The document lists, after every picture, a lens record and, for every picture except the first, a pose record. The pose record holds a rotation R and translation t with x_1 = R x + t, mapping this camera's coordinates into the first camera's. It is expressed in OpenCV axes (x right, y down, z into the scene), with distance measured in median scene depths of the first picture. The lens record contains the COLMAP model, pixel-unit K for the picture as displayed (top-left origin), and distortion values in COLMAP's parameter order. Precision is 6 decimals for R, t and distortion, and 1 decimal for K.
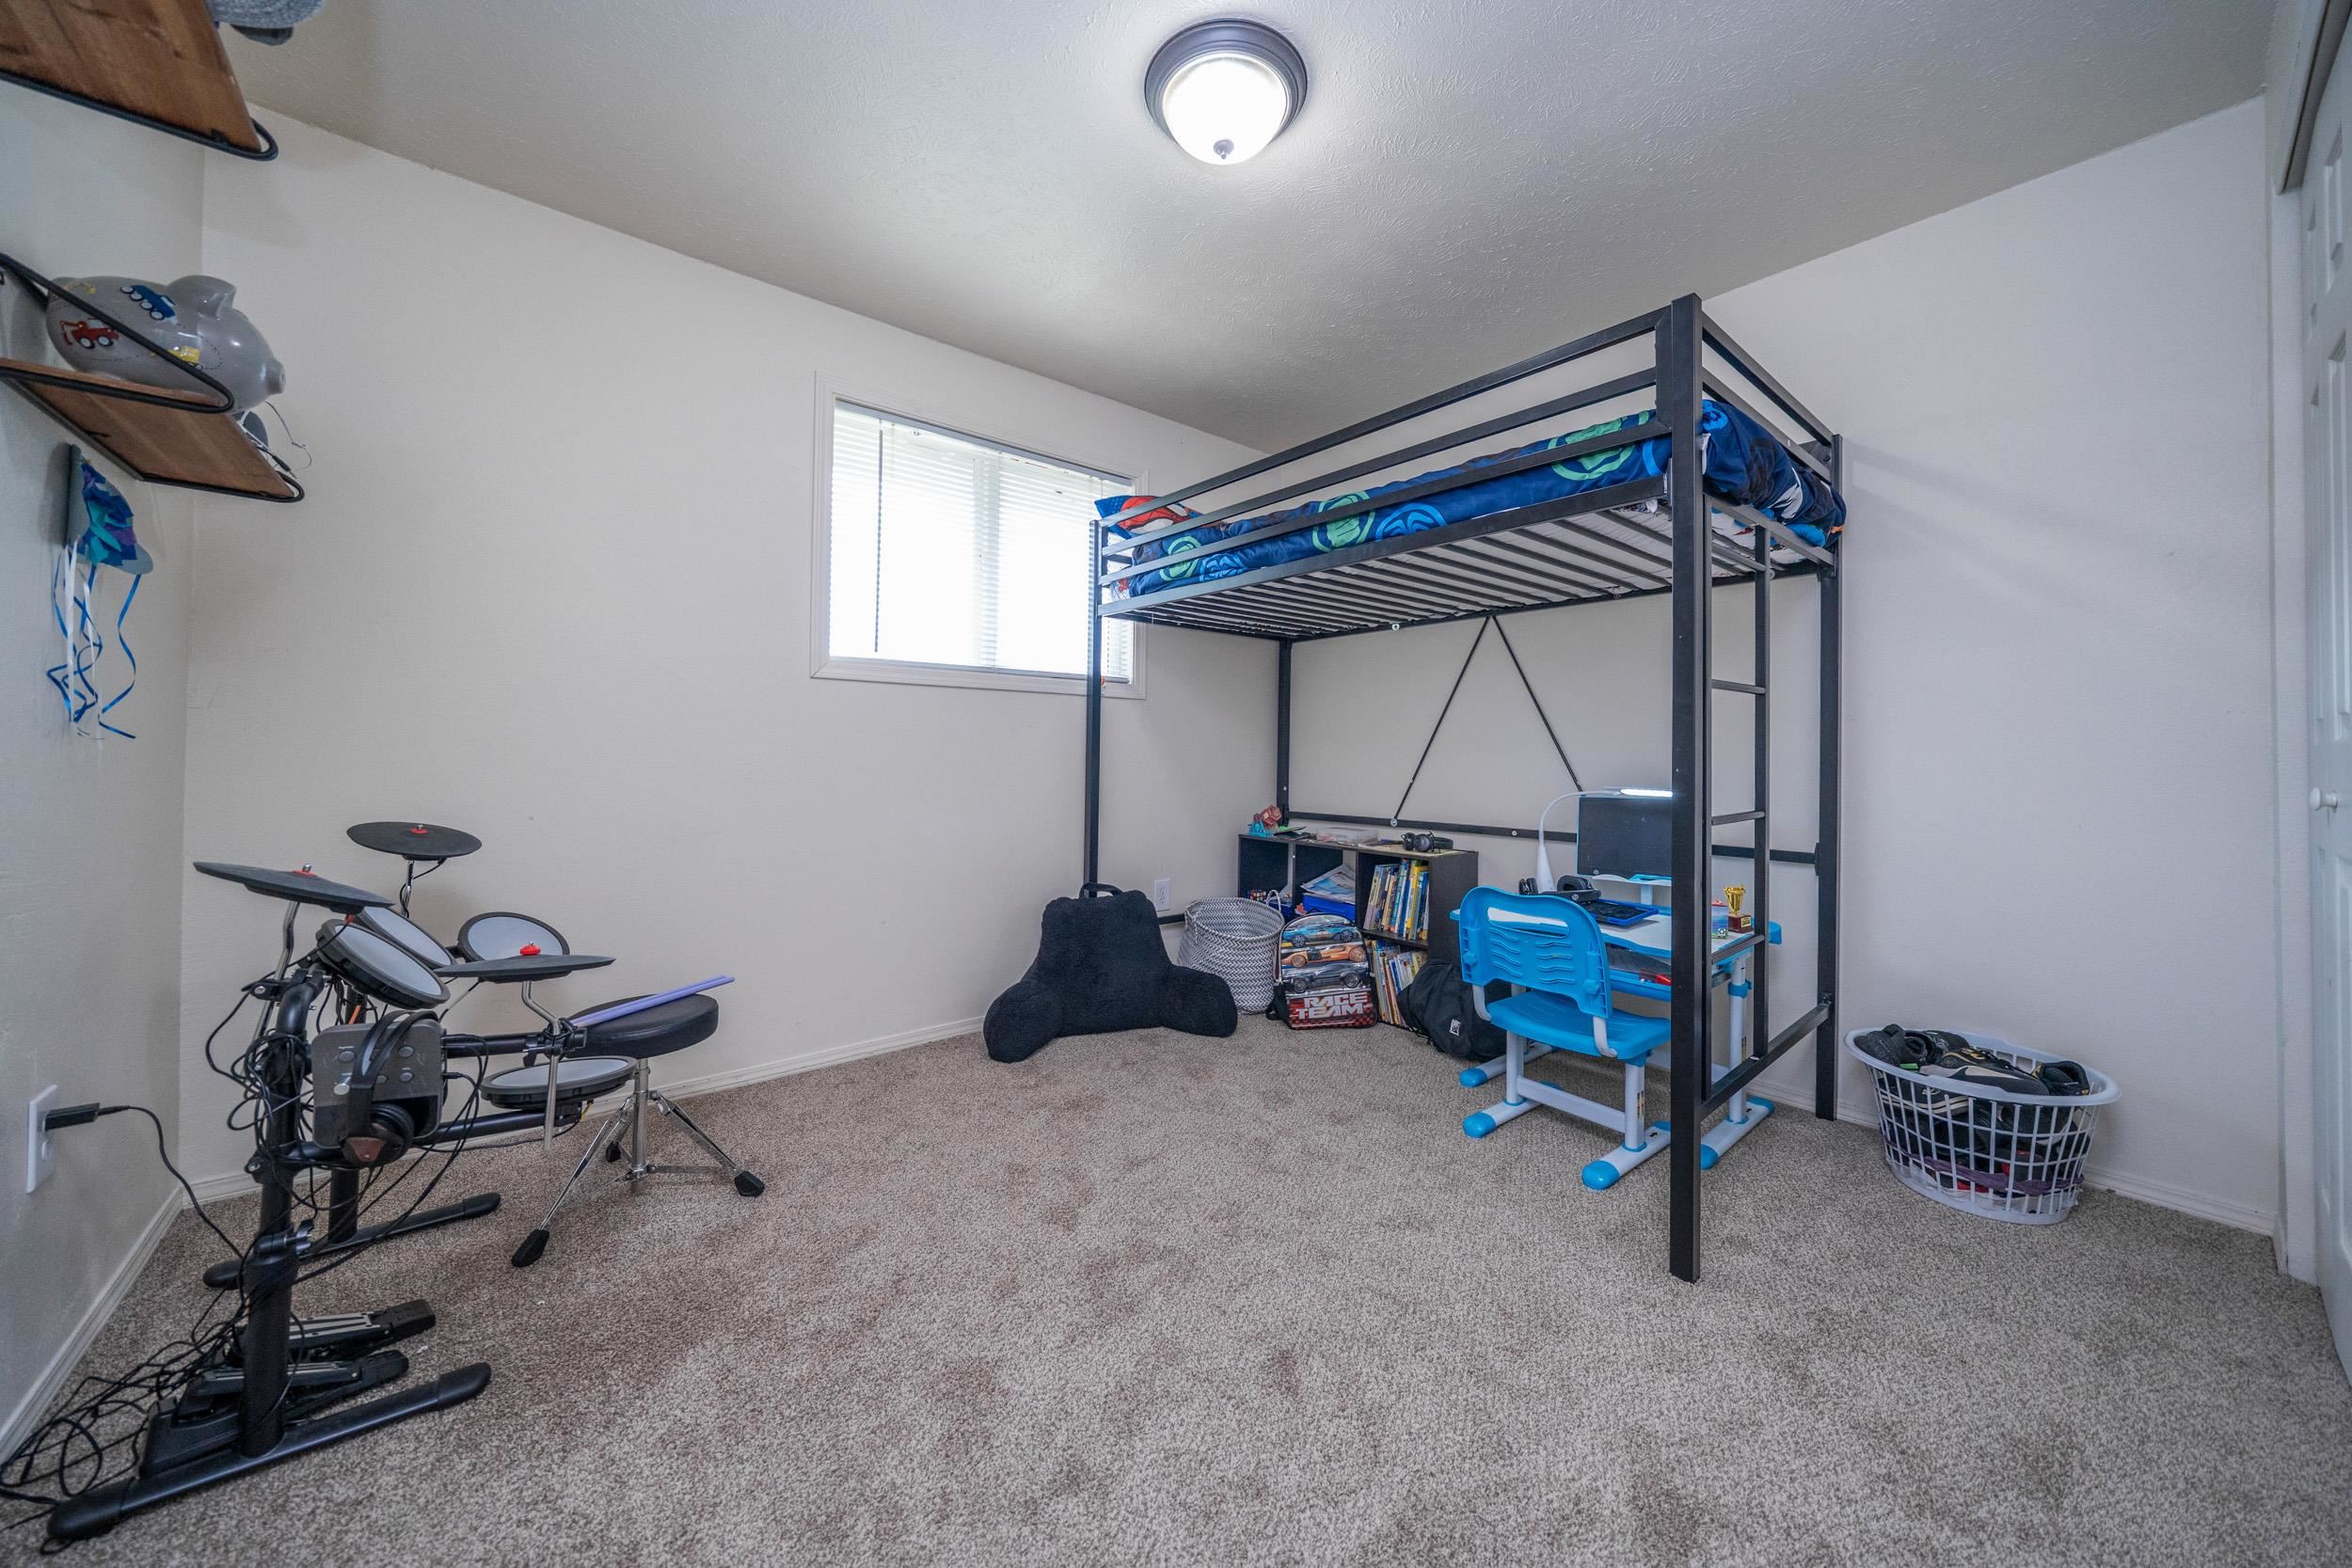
lens RADIAL K [[819.3, 0, 1176.0], [0, 819.3, 784.0], [0, 0, 1]] dist [0.002005, 0.000181]
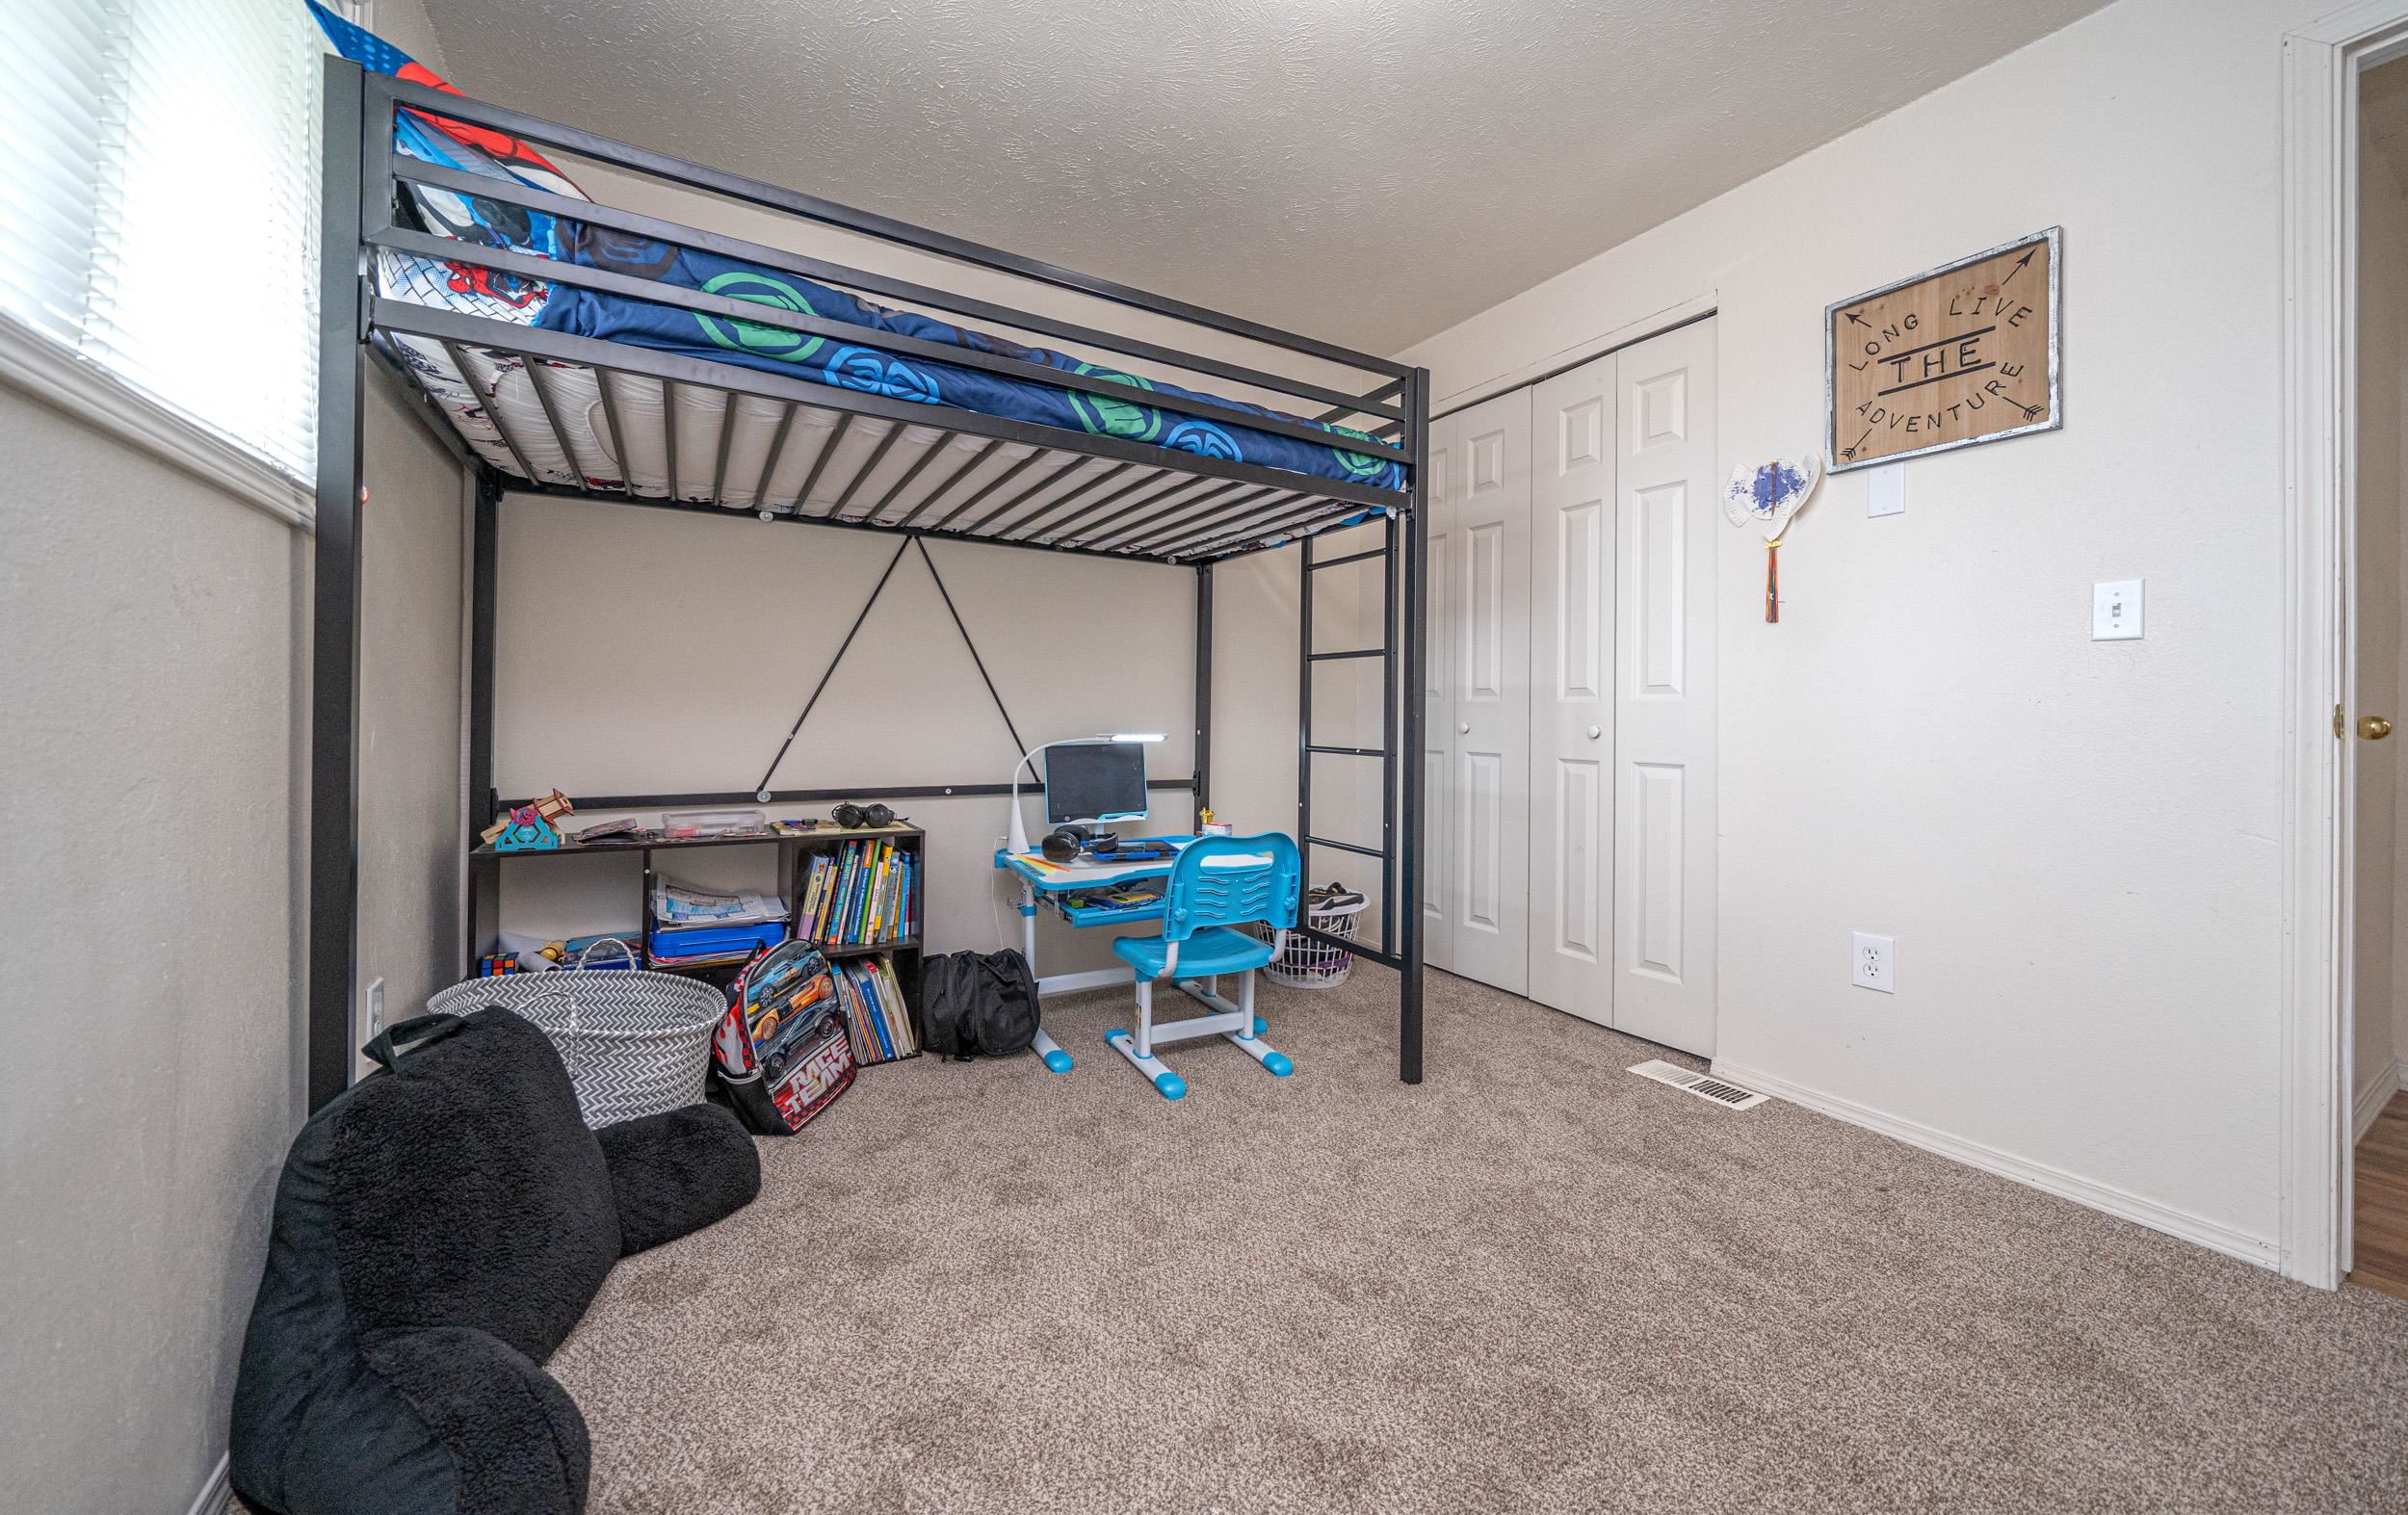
lens RADIAL K [[850.8, 0, 1204.0], [0, 850.8, 757.5], [0, 0, 1]] dist [-0.001936, -0.000056]
pose [[0.171419, -0.057814, 0.983500, -0.504076], [0.024478, 0.998218, 0.054413, -0.022422], [-0.984894, 0.014747, 0.172529, 0.664014]]
